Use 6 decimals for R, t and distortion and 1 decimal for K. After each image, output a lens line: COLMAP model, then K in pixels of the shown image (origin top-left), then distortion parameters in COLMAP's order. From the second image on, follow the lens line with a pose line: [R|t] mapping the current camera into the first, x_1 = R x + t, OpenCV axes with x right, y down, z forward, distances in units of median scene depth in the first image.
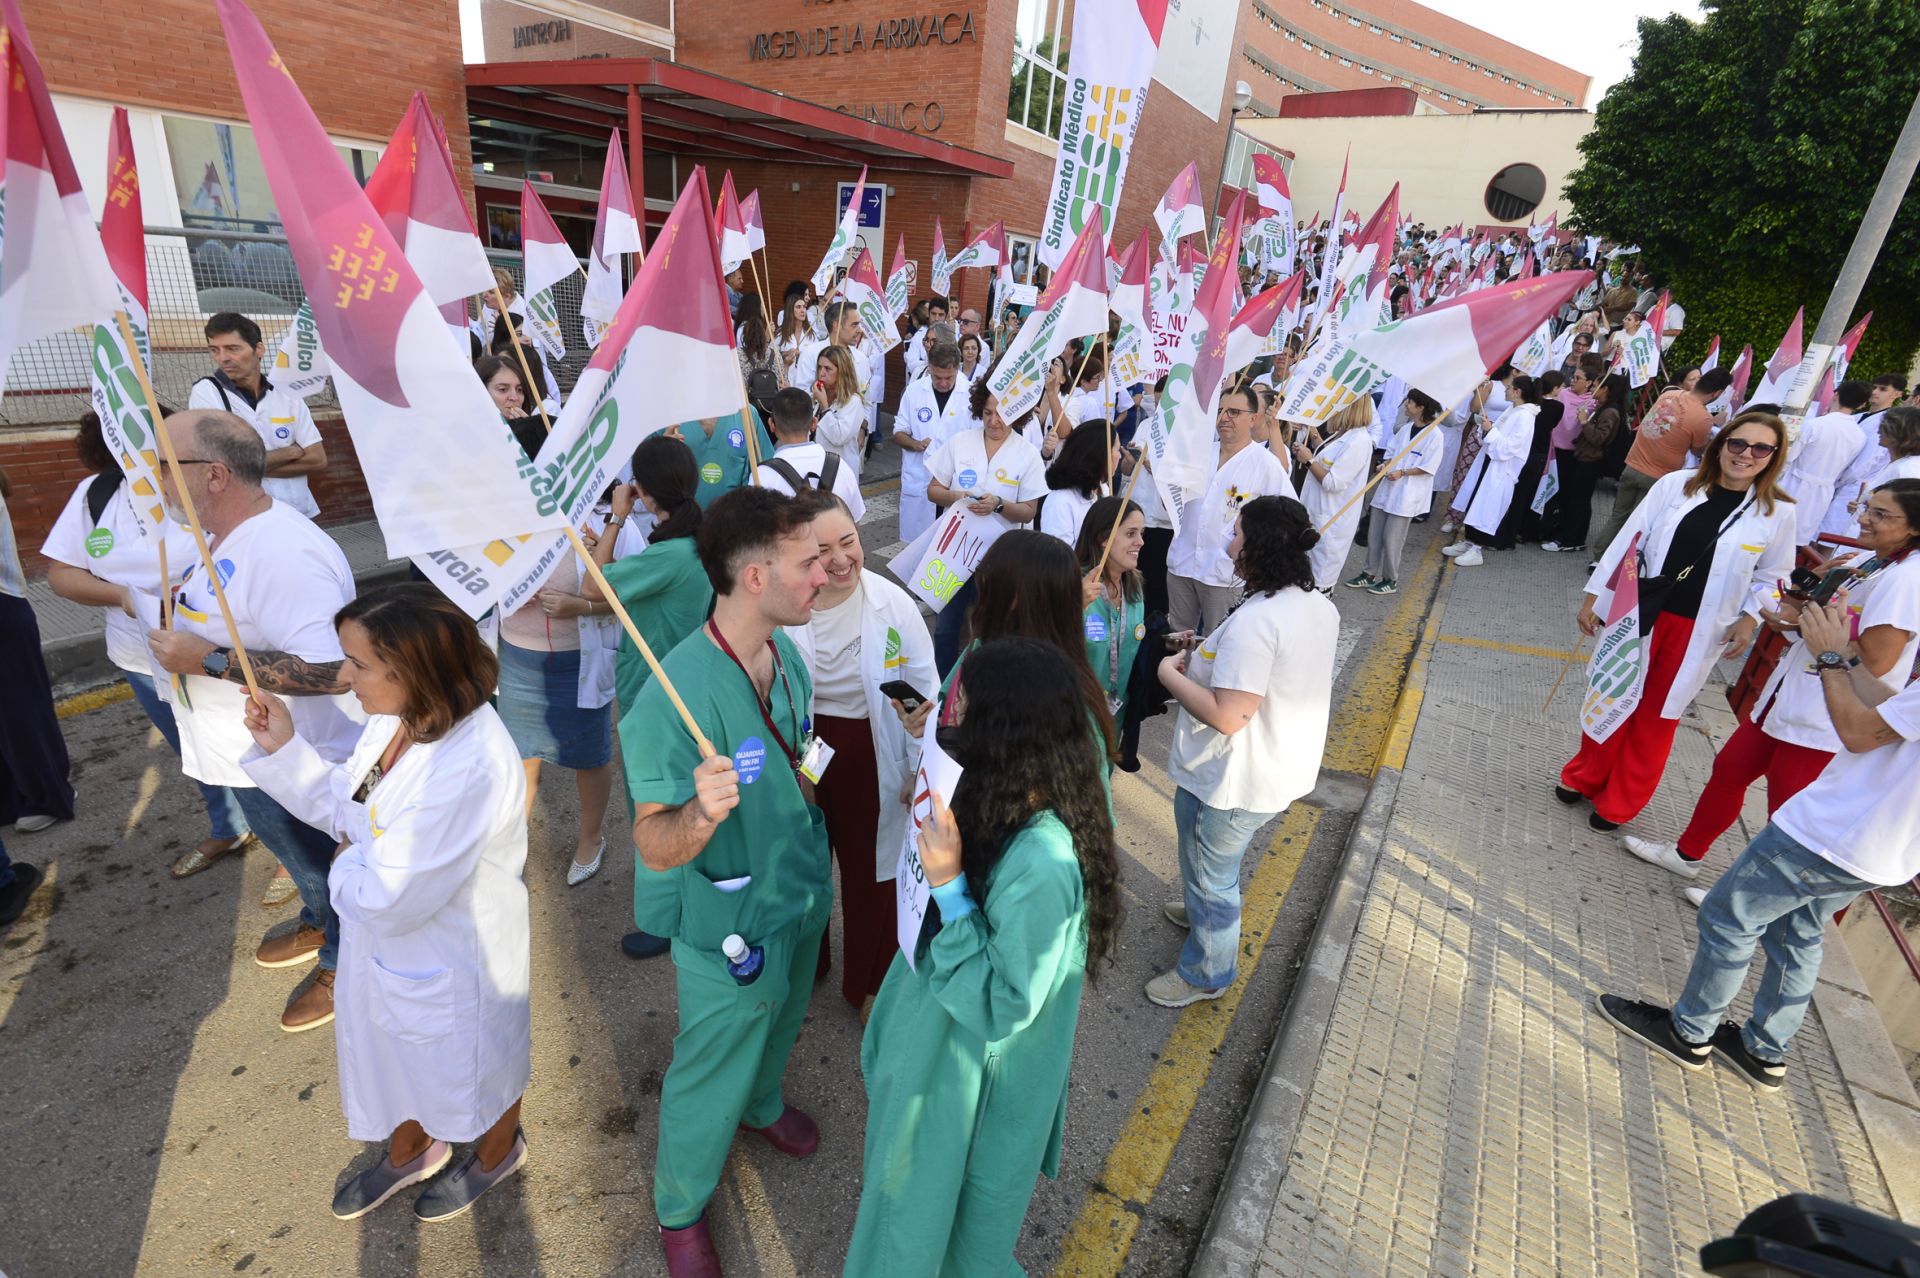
lens RADIAL K [[918.0, 0, 960.0], [0, 918.0, 639.0], [0, 0, 1]] dist [-0.013751, 0.001277]
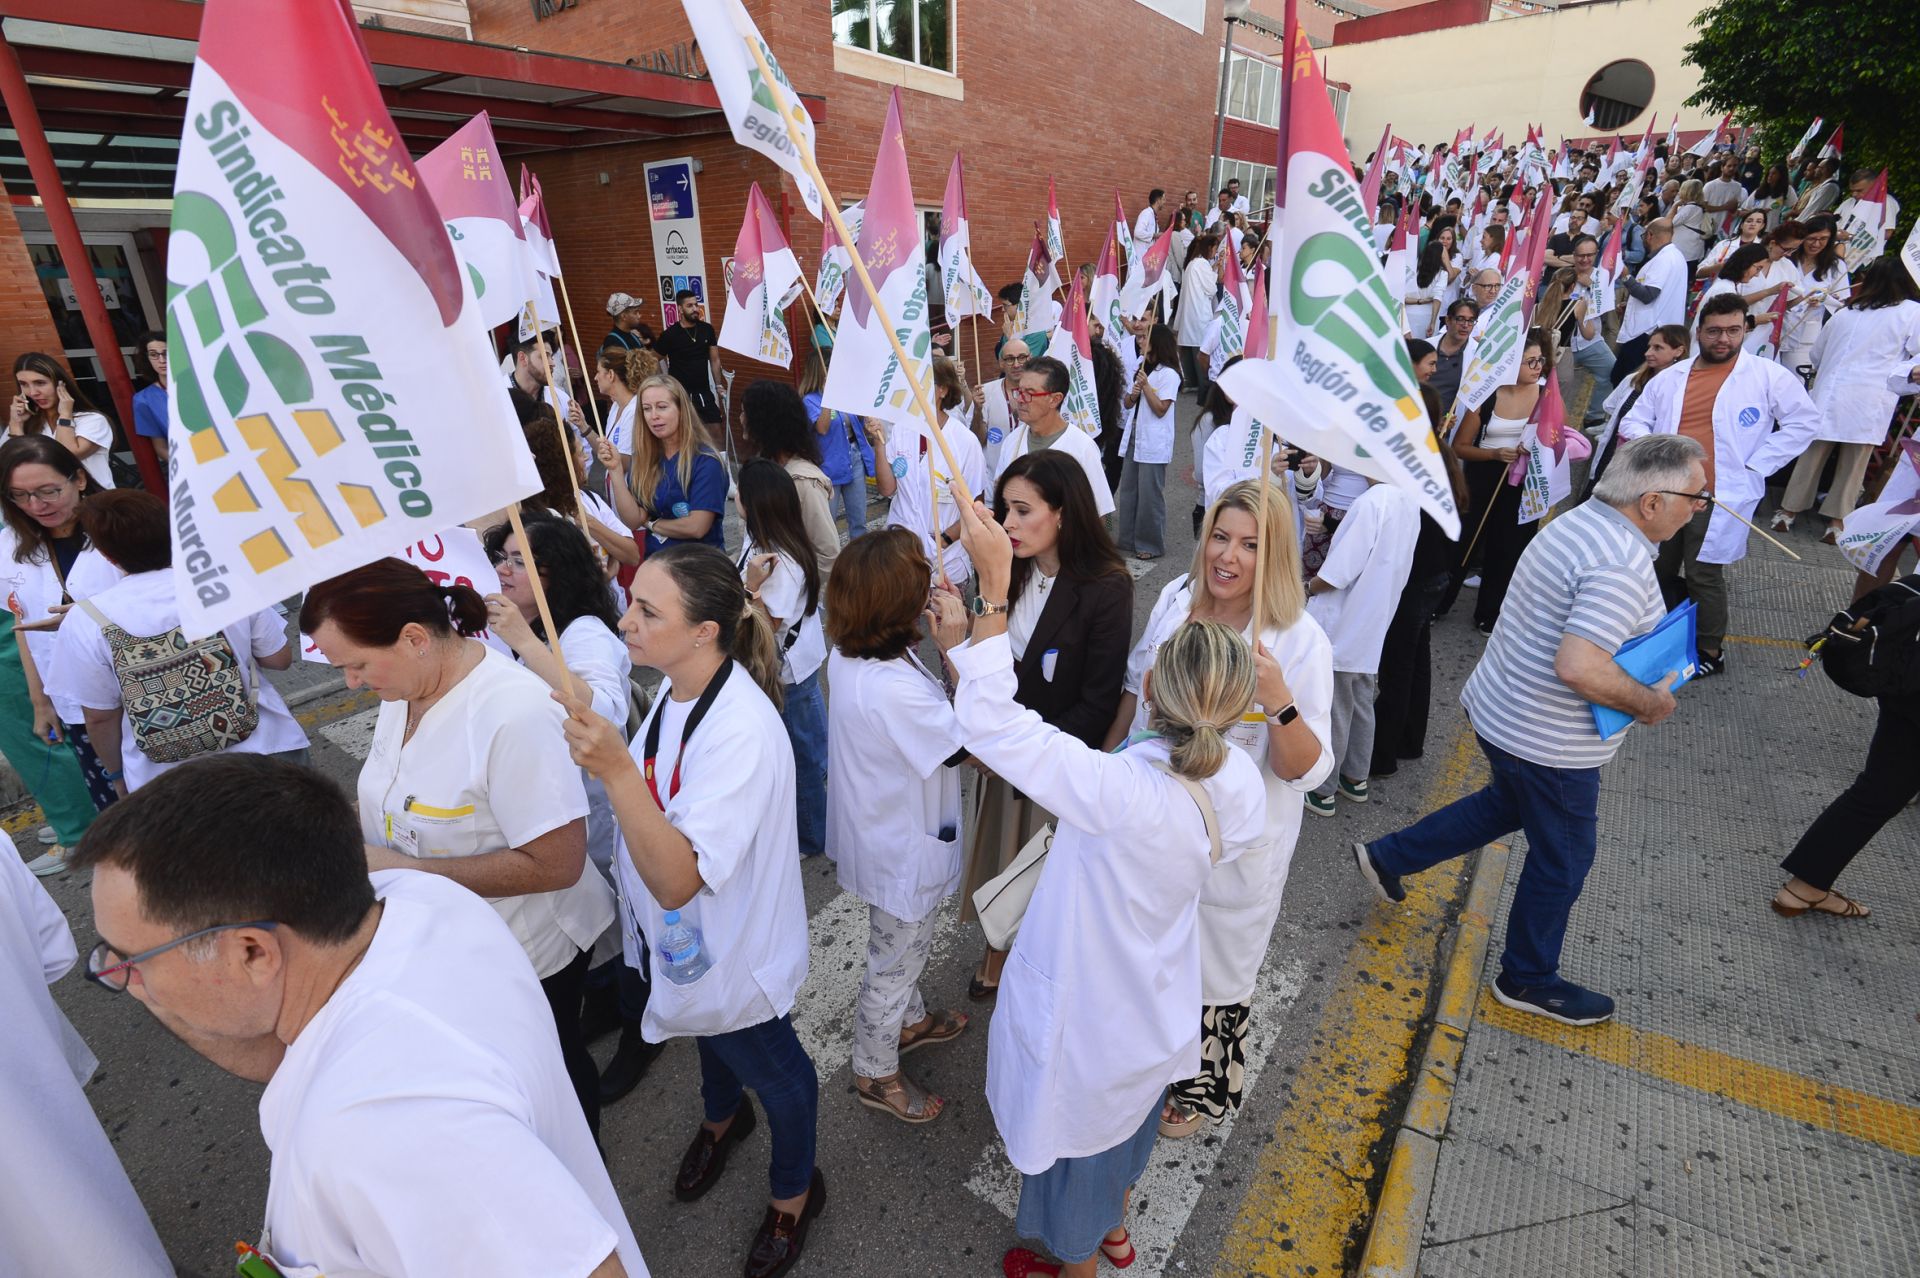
lens RADIAL K [[918.0, 0, 960.0], [0, 918.0, 639.0], [0, 0, 1]] dist [-0.013751, 0.001277]
pose [[0.992233, -0.068891, -0.103575, 0.170771], [0.069840, 0.997543, 0.005555, -0.097905], [0.102937, -0.012745, 0.994606, 0.278175]]
